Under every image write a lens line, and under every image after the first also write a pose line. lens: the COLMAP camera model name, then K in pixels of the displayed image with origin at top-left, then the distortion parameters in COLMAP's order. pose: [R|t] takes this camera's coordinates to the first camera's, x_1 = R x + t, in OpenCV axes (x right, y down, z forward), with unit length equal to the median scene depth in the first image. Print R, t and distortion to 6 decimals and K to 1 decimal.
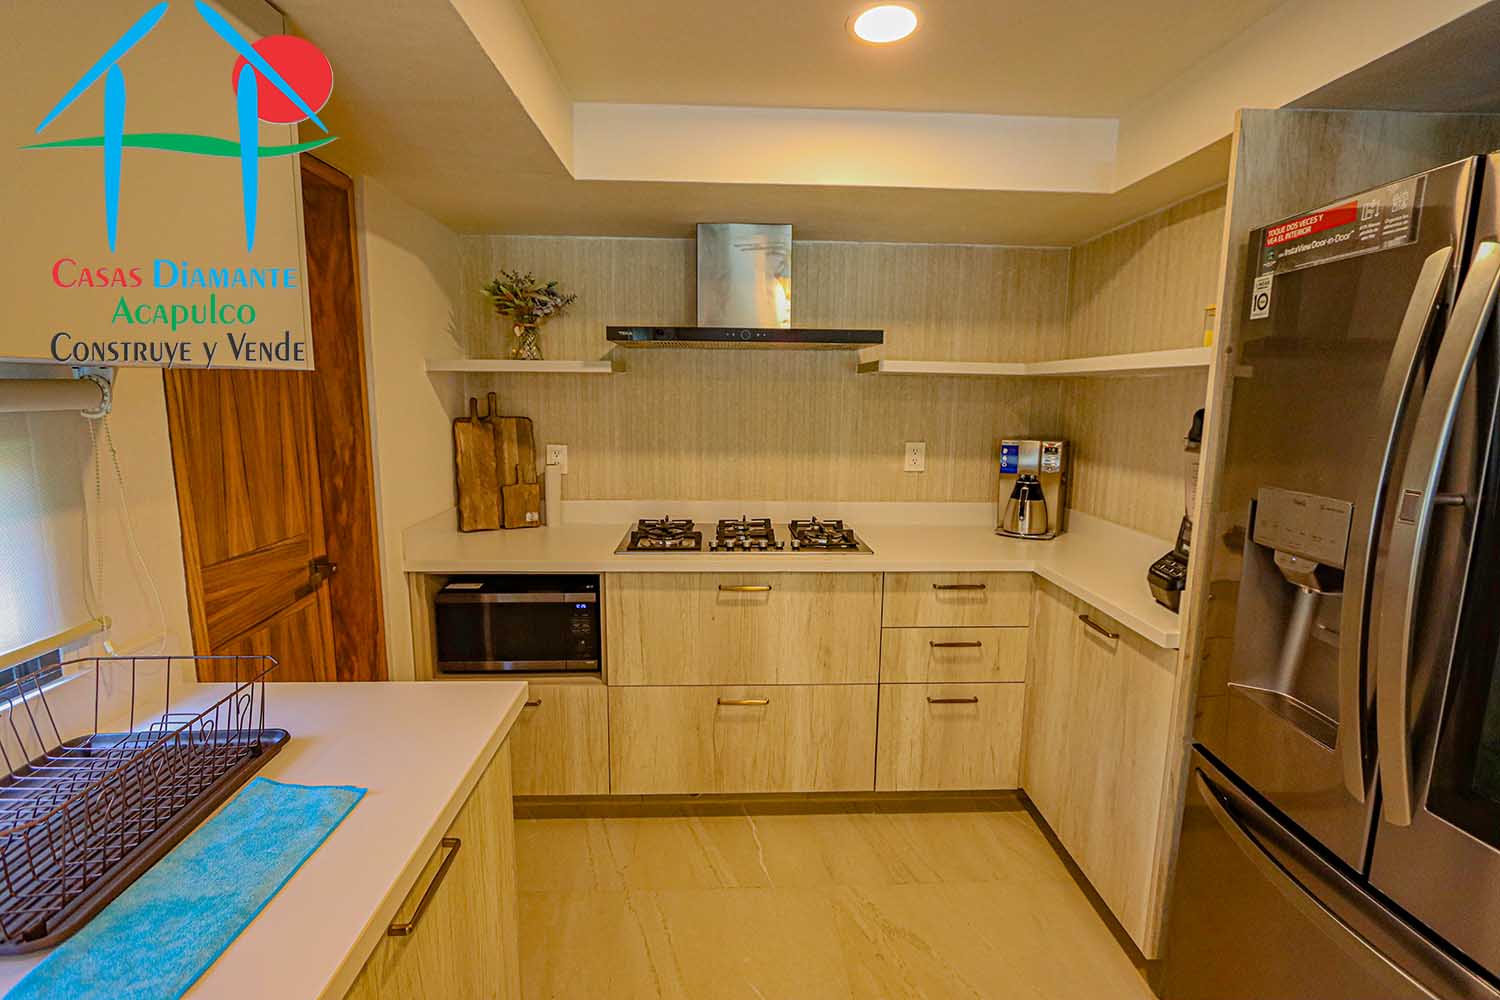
lens RADIAL K [[692.7, 0, 750.9], [0, 692.7, 503.2], [0, 0, 1]] dist [-0.014185, 0.000243]
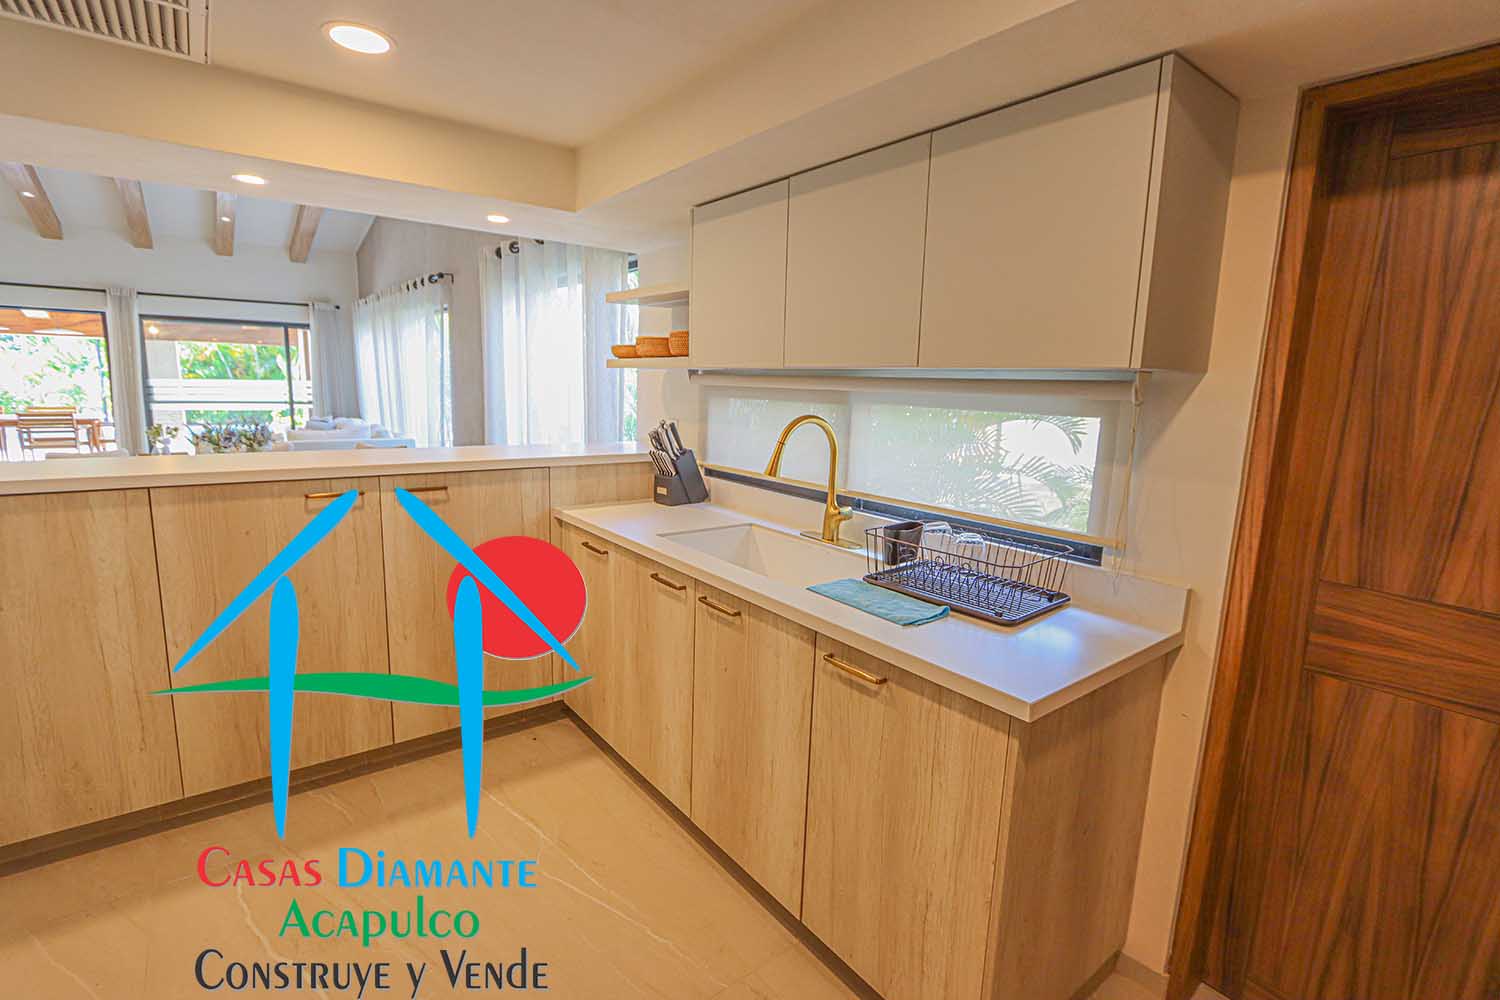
lens RADIAL K [[692.7, 0, 745.3], [0, 692.7, 491.3], [0, 0, 1]] dist [-0.014185, 0.000243]
pose [[-0.818202, 0.050172, -0.572738, 0.265804], [-0.135067, 0.951531, 0.276308, -0.110197], [0.558840, 0.303434, -0.771768, 0.774804]]
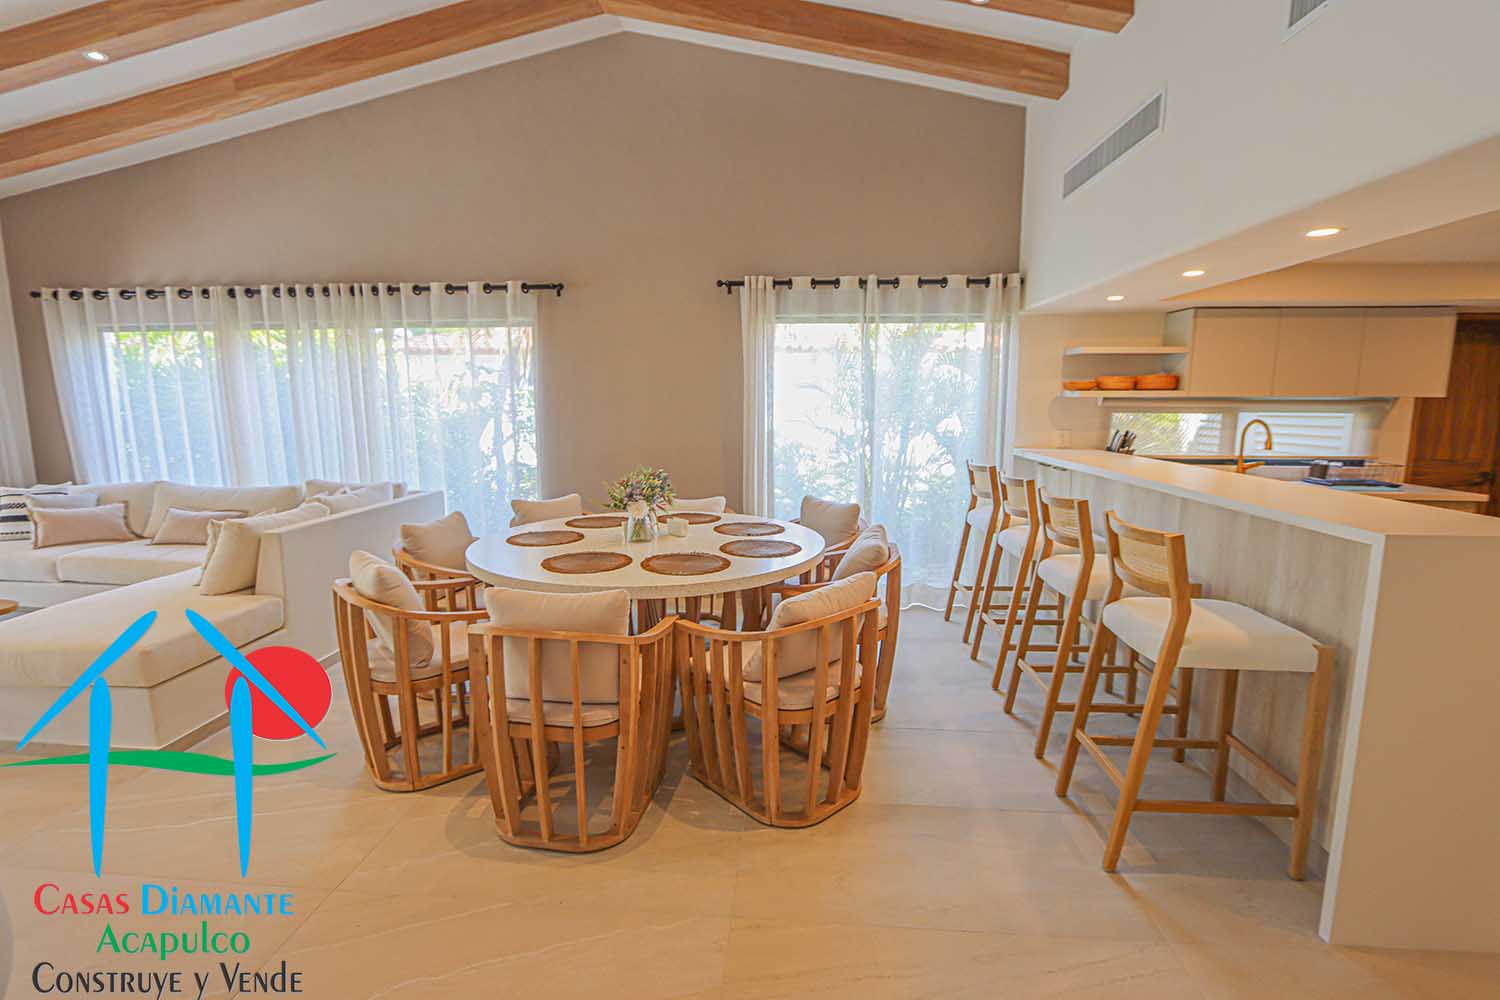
lens RADIAL K [[692.7, 0, 745.5], [0, 692.7, 499.2], [0, 0, 1]] dist [-0.014185, 0.000243]
pose [[-0.123081, 0.131516, -0.983644, 1.722655], [-0.161179, 0.975371, 0.150577, 0.193911], [0.979220, 0.177076, -0.098852, -1.085370]]
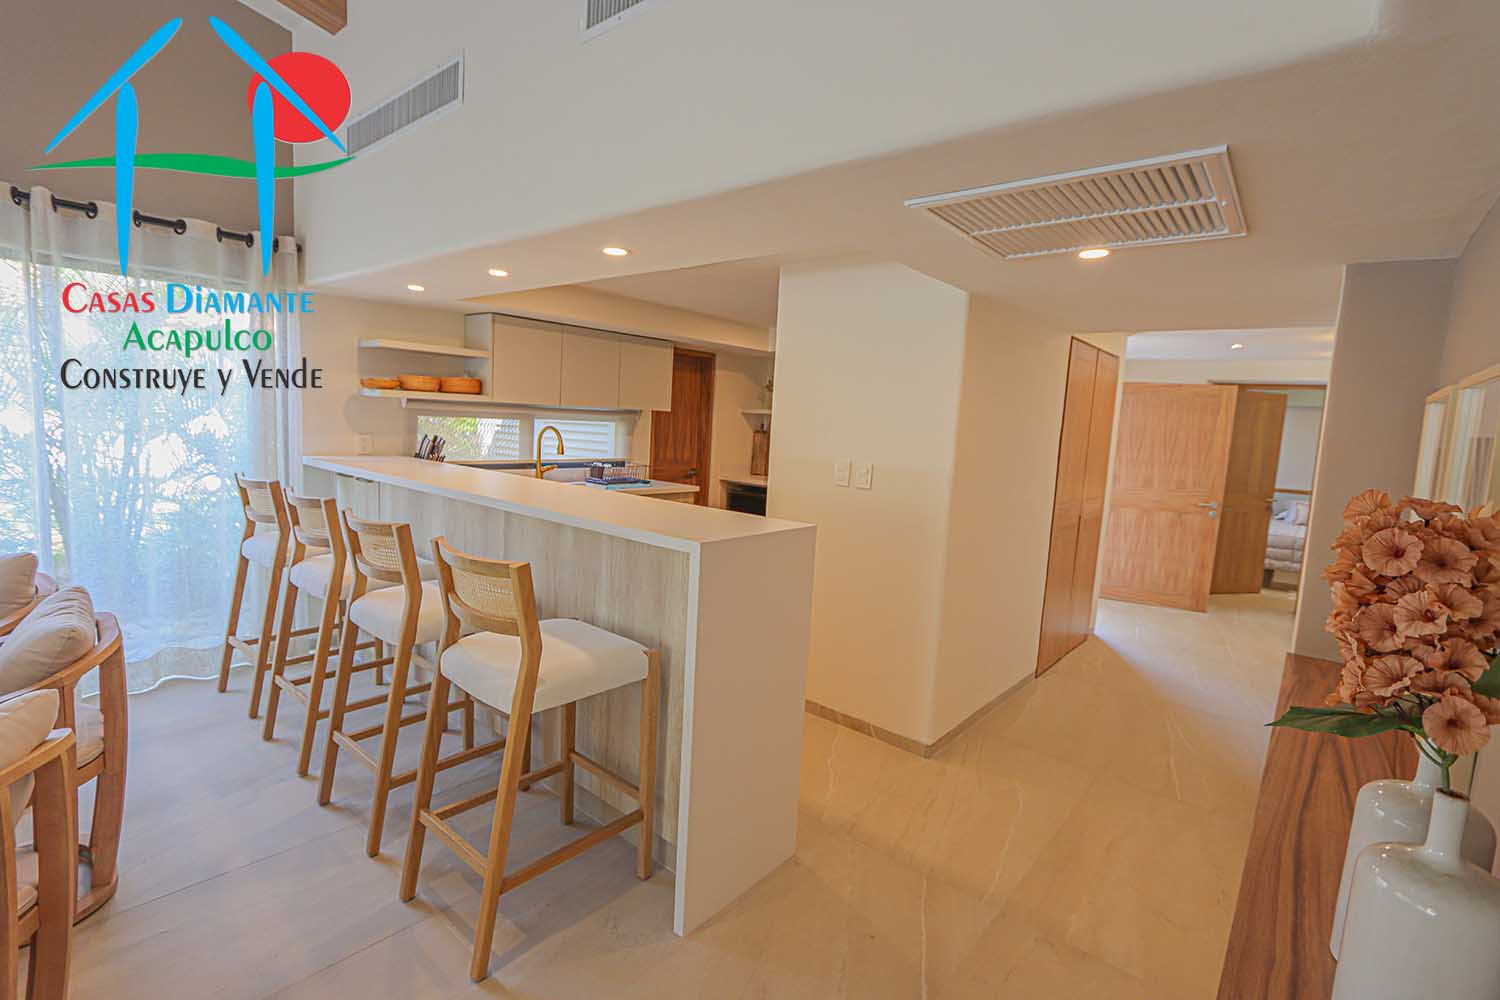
lens RADIAL K [[692.7, 0, 742.8], [0, 692.7, 496.3], [0, 0, 1]] dist [-0.014185, 0.000243]
pose [[0.726826, 0.104478, -0.678829, 1.488244], [-0.154514, 0.987900, -0.013392, 0.182124], [0.669215, 0.114622, 0.734175, -1.030818]]
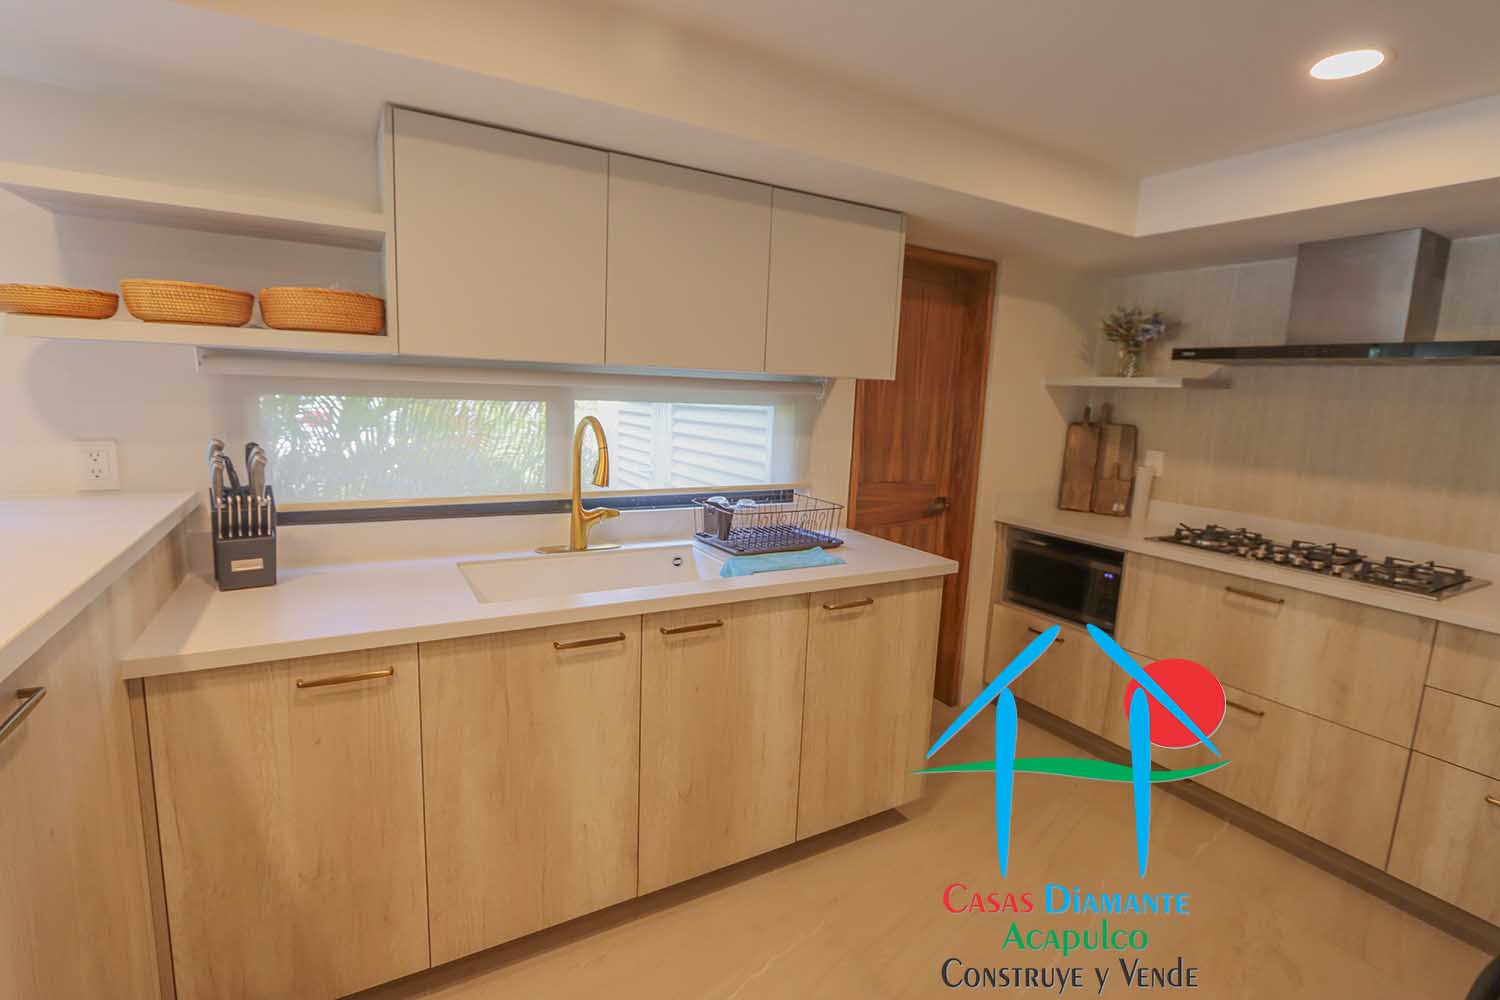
lens RADIAL K [[692.7, 0, 745.2], [0, 692.7, 496.9], [0, 0, 1]] dist [-0.014185, 0.000243]
pose [[0.457092, 0.141311, -0.878122, 0.504418], [-0.179147, 0.981691, 0.064726, 0.046648], [0.871191, 0.127727, 0.474039, -0.156456]]
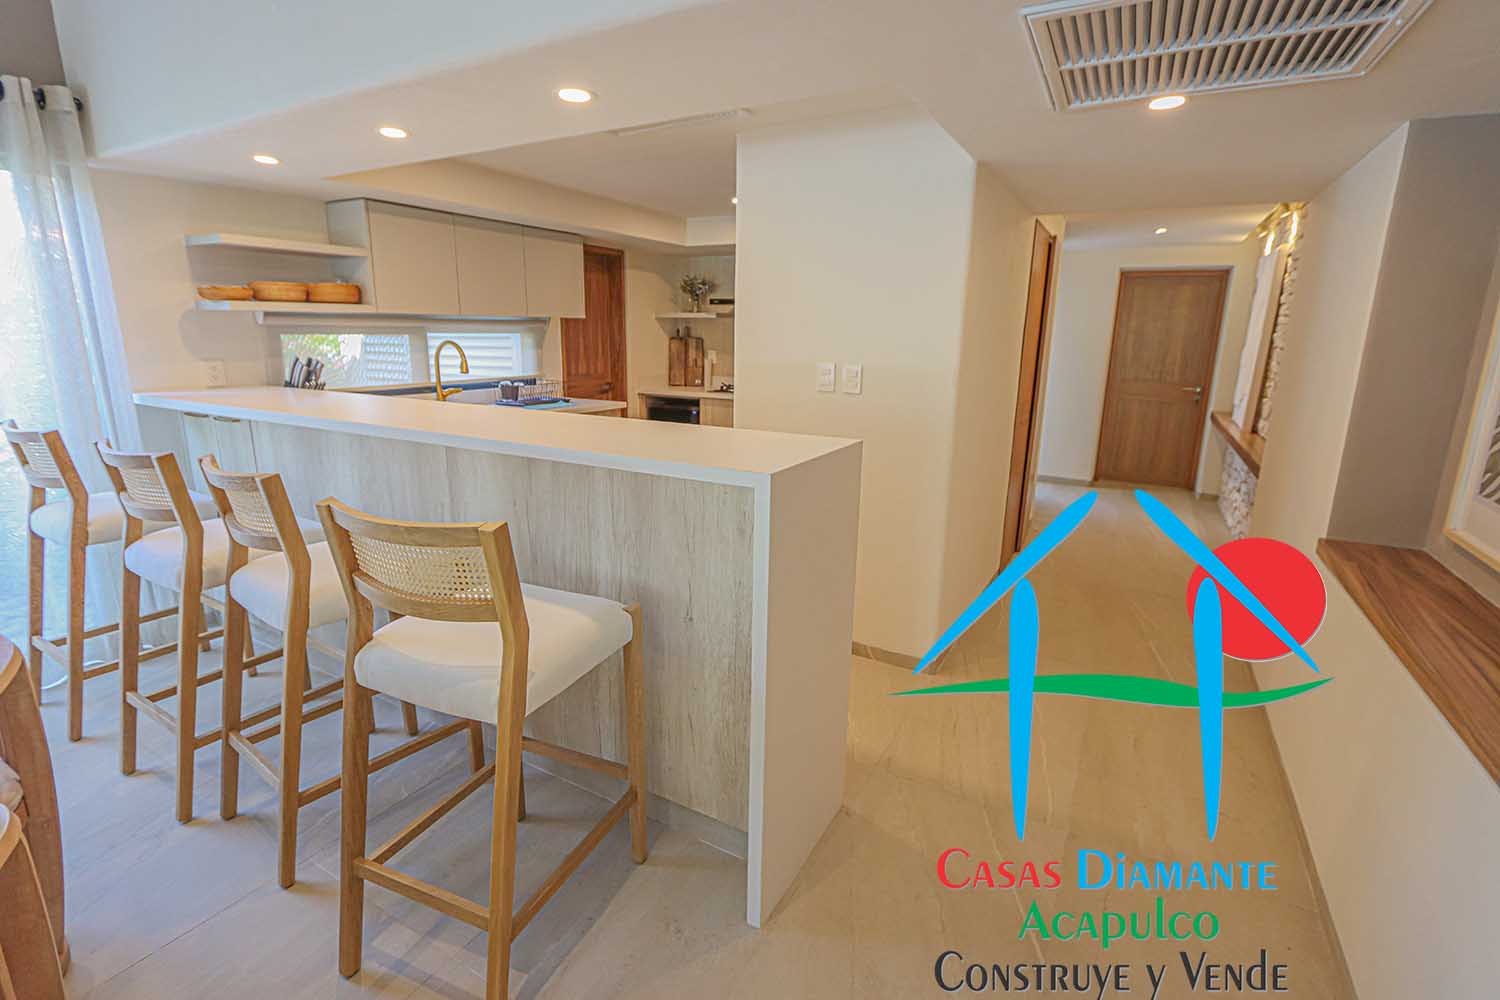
lens RADIAL K [[692.7, 0, 746.5], [0, 692.7, 498.1], [0, 0, 1]] dist [-0.014185, 0.000243]
pose [[0.843465, 0.127989, -0.521714, 1.232896], [-0.091393, 0.991233, 0.095416, 0.194852], [0.529352, -0.032799, 0.847768, -1.011453]]
